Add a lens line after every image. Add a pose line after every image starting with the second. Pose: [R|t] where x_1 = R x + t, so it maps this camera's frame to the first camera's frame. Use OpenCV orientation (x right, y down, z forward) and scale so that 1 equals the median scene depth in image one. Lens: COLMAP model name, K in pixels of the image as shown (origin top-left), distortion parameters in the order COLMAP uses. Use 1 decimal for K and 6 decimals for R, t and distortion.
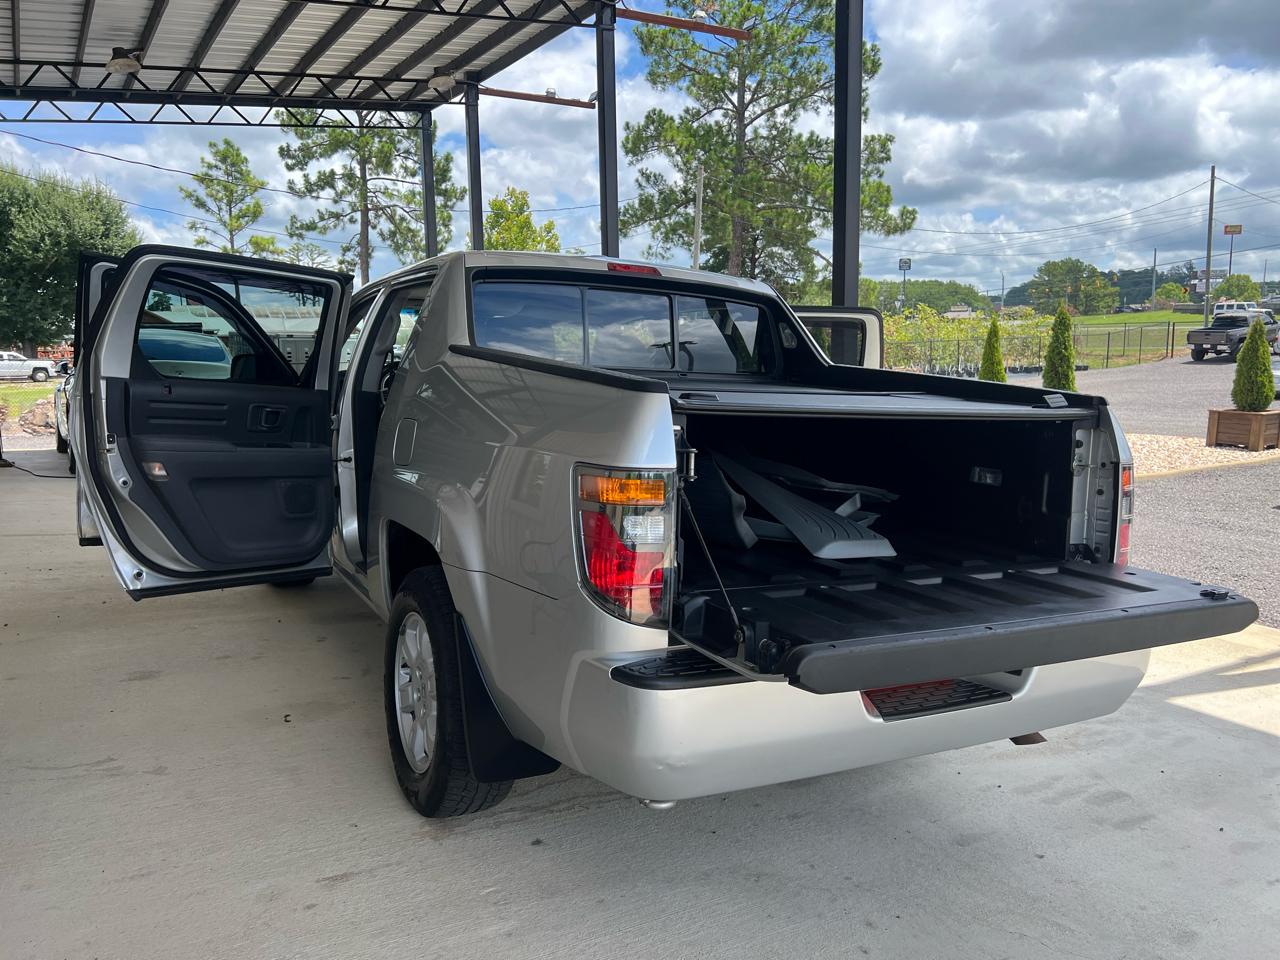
lens RADIAL K [[957.9, 0, 646.0], [0, 957.9, 484.8], [0, 0, 1]] dist [0.048962, -0.049850]
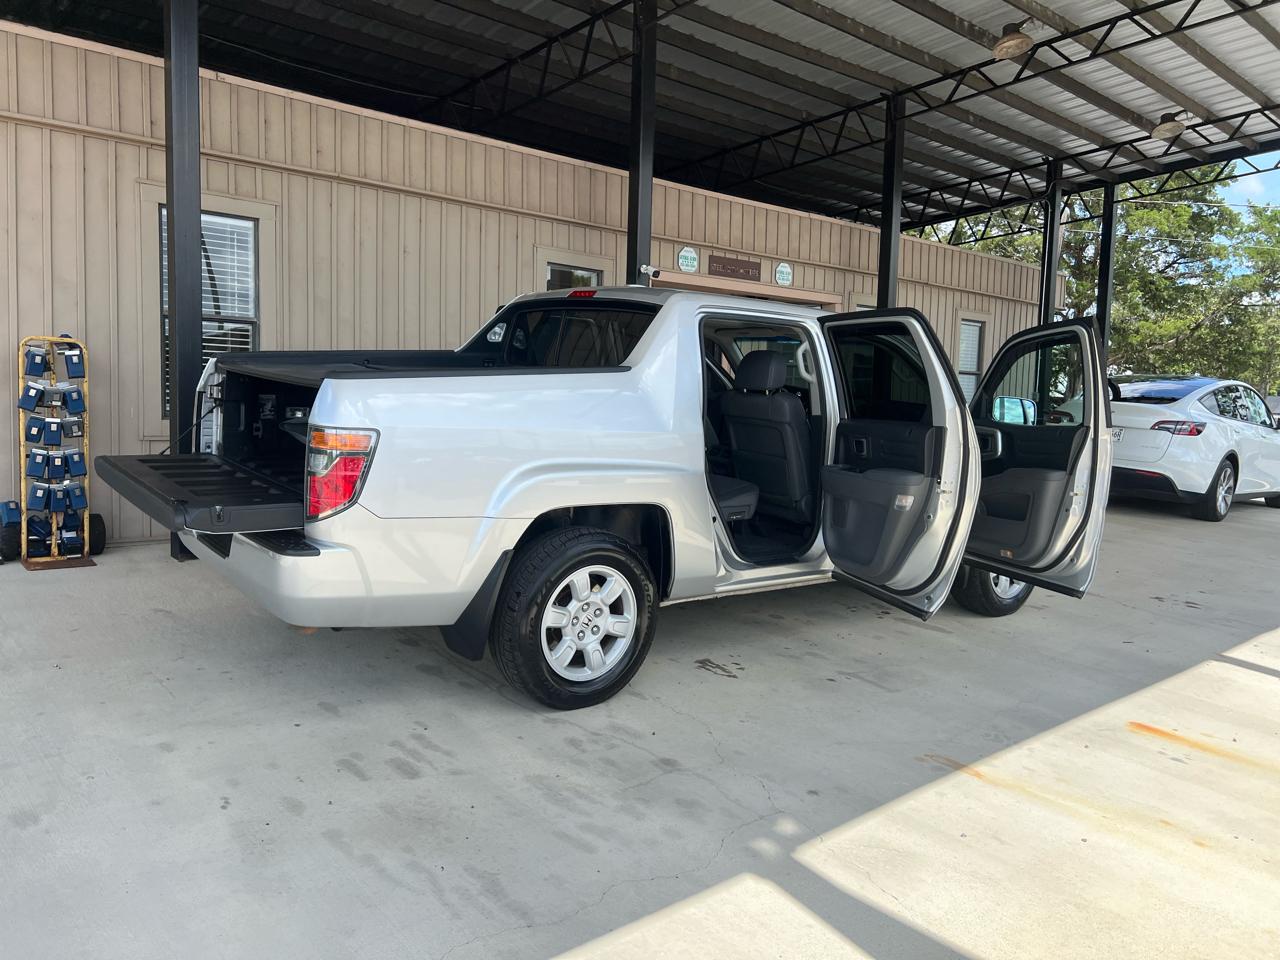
lens RADIAL K [[963.2, 0, 636.1], [0, 963.2, 474.3], [0, 0, 1]] dist [0.051489, -0.059499]
pose [[0.167486, 0.095243, -0.981263, 0.353131], [-0.175514, 0.982303, 0.065386, -0.021416], [0.970125, 0.161274, 0.181238, 0.237170]]
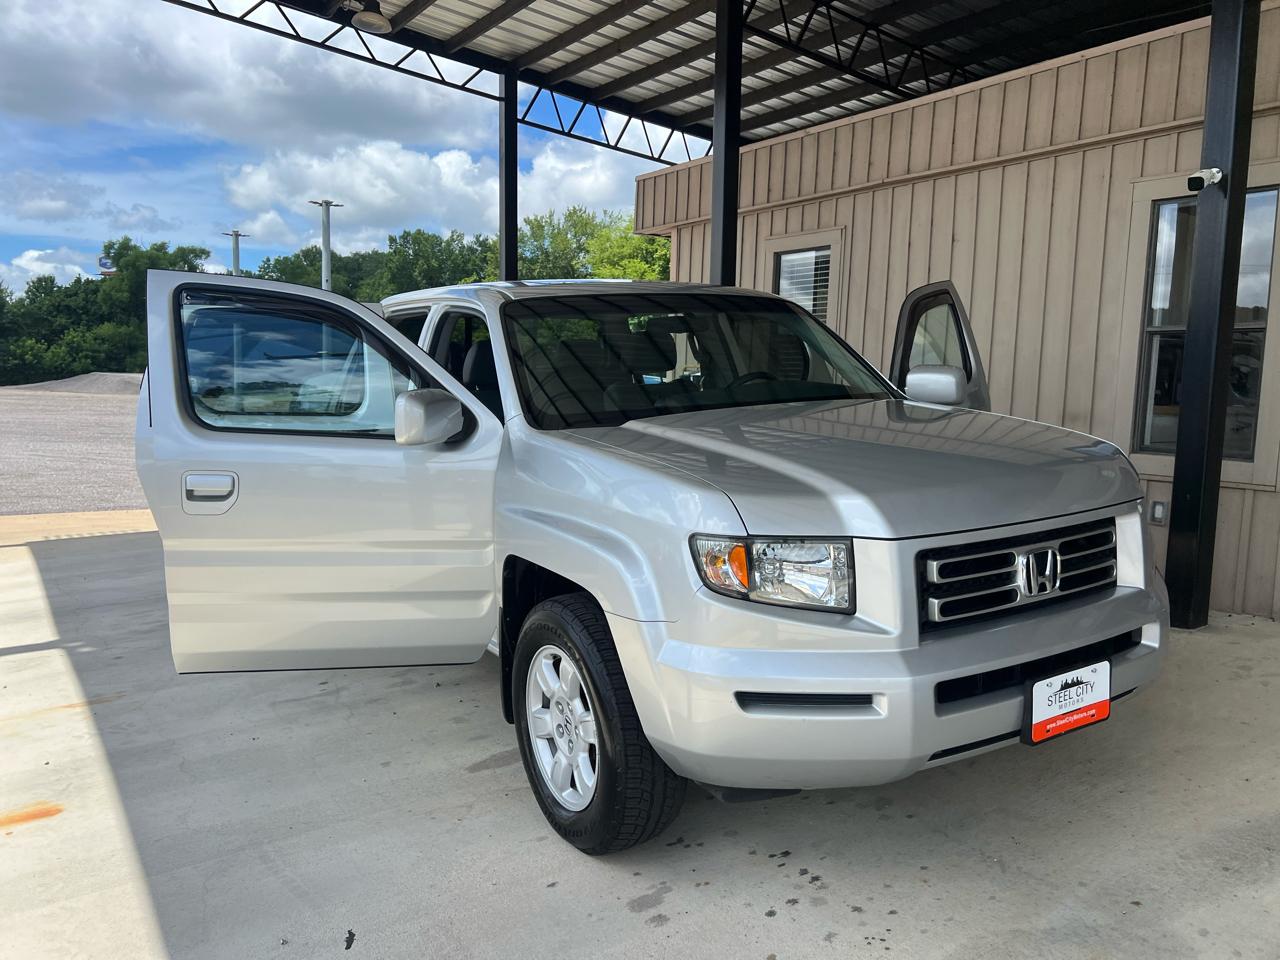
lens RADIAL K [[957.9, 0, 646.0], [0, 957.9, 484.8], [0, 0, 1]] dist [0.048962, -0.049850]
pose [[-0.998852, -0.004275, -0.047714, -0.044201], [-0.016323, 0.966782, 0.255081, -0.088700], [0.045038, 0.255567, -0.965742, 0.668681]]
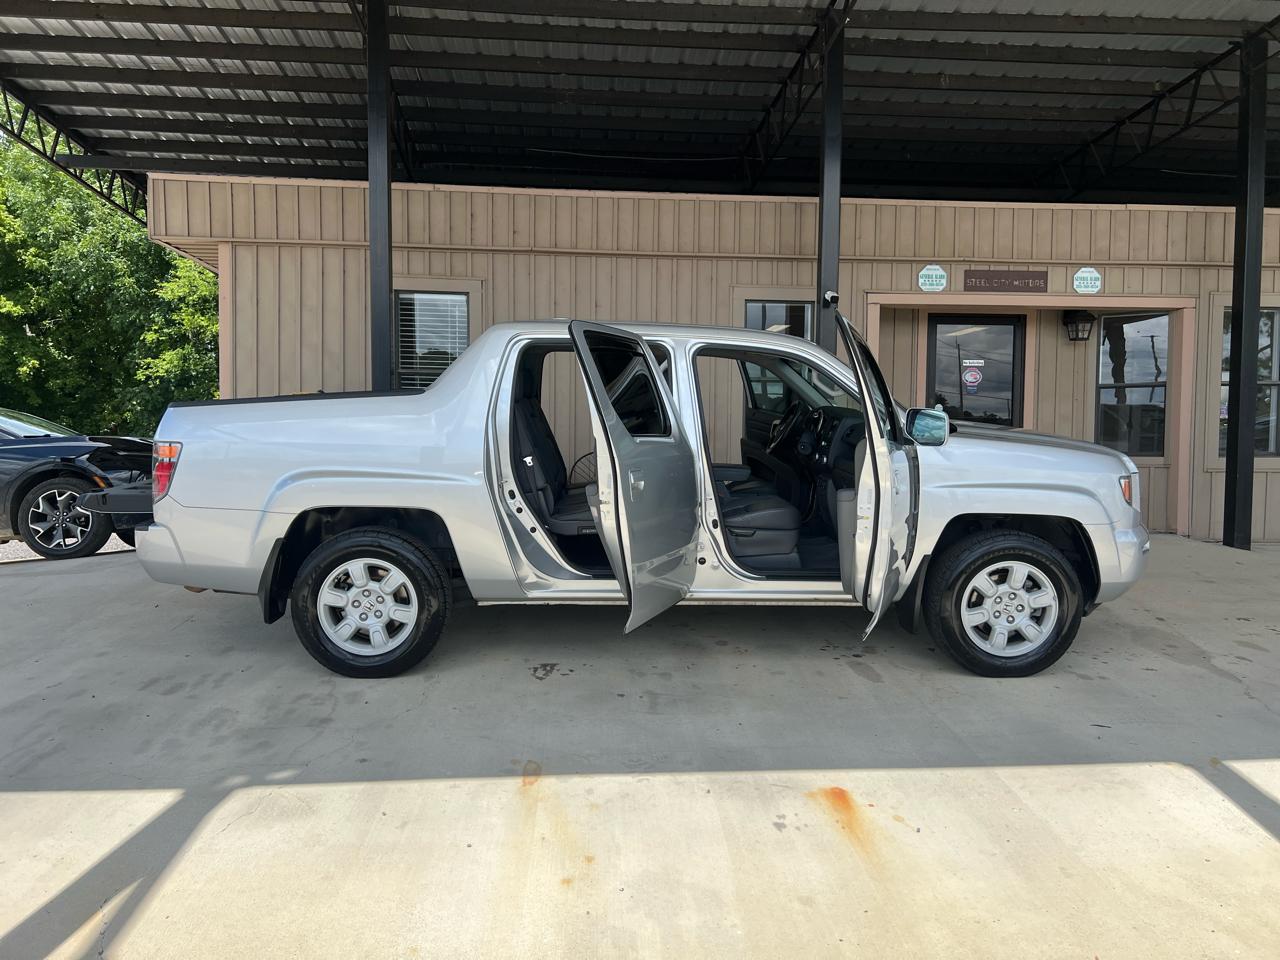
lens RADIAL K [[960.0, 0, 640.0], [0, 960.0, 480.0], [0, 0, 1]] dist [0.047049, -0.048053]
pose [[-0.457822, 0.051091, -0.887575, 0.330931], [-0.134560, 0.982864, 0.125983, -0.056896], [0.878802, 0.177110, -0.443102, 0.511061]]
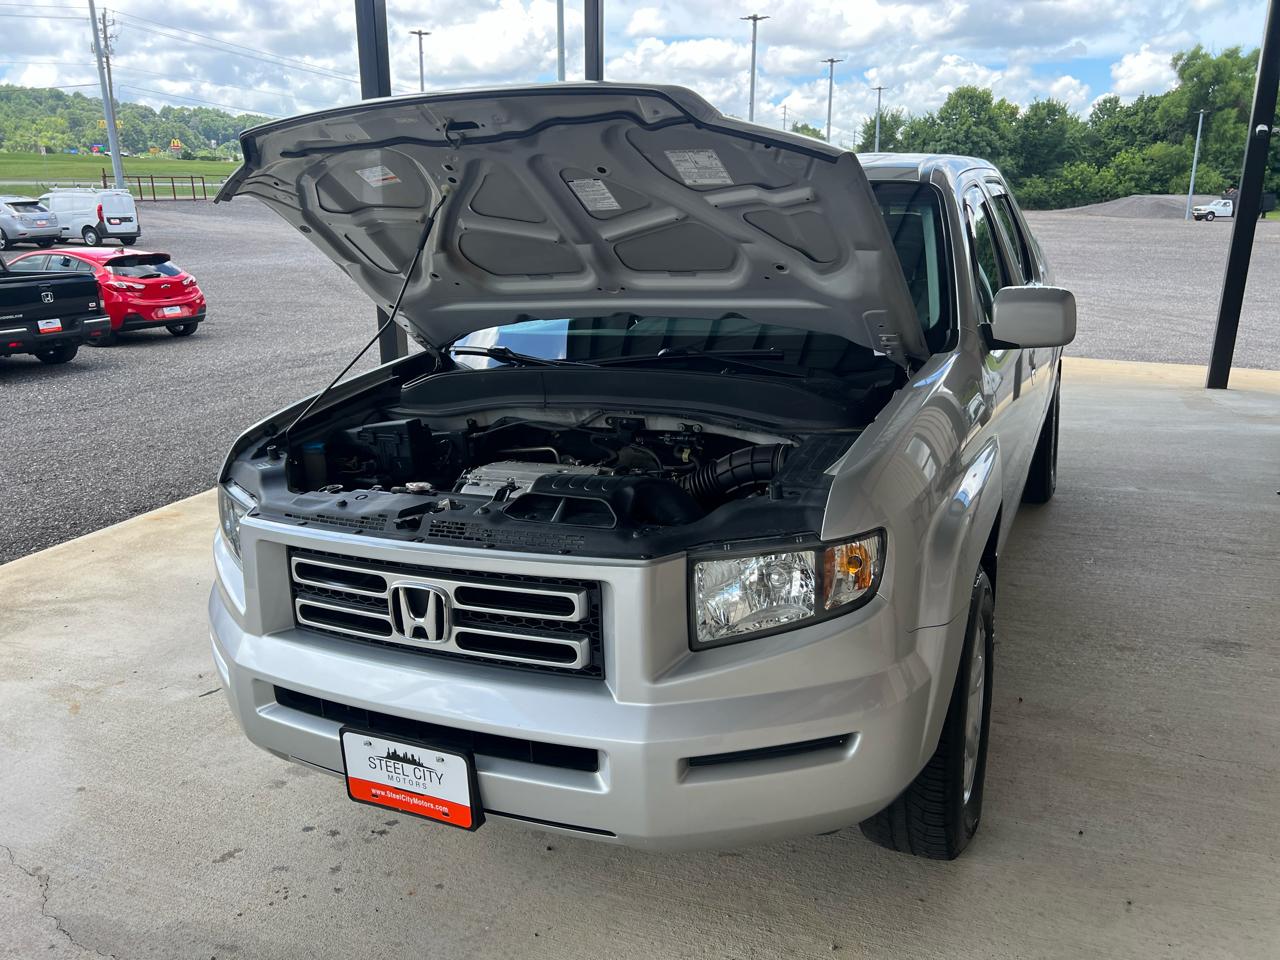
lens RADIAL K [[962.3, 0, 652.1], [0, 962.3, 481.5], [0, 0, 1]] dist [0.049659, -0.057417]
pose [[-0.592674, -0.224723, 0.773458, -0.253966], [0.123697, 0.923502, 0.363102, -0.092789], [-0.795888, 0.310875, -0.519538, 0.540228]]
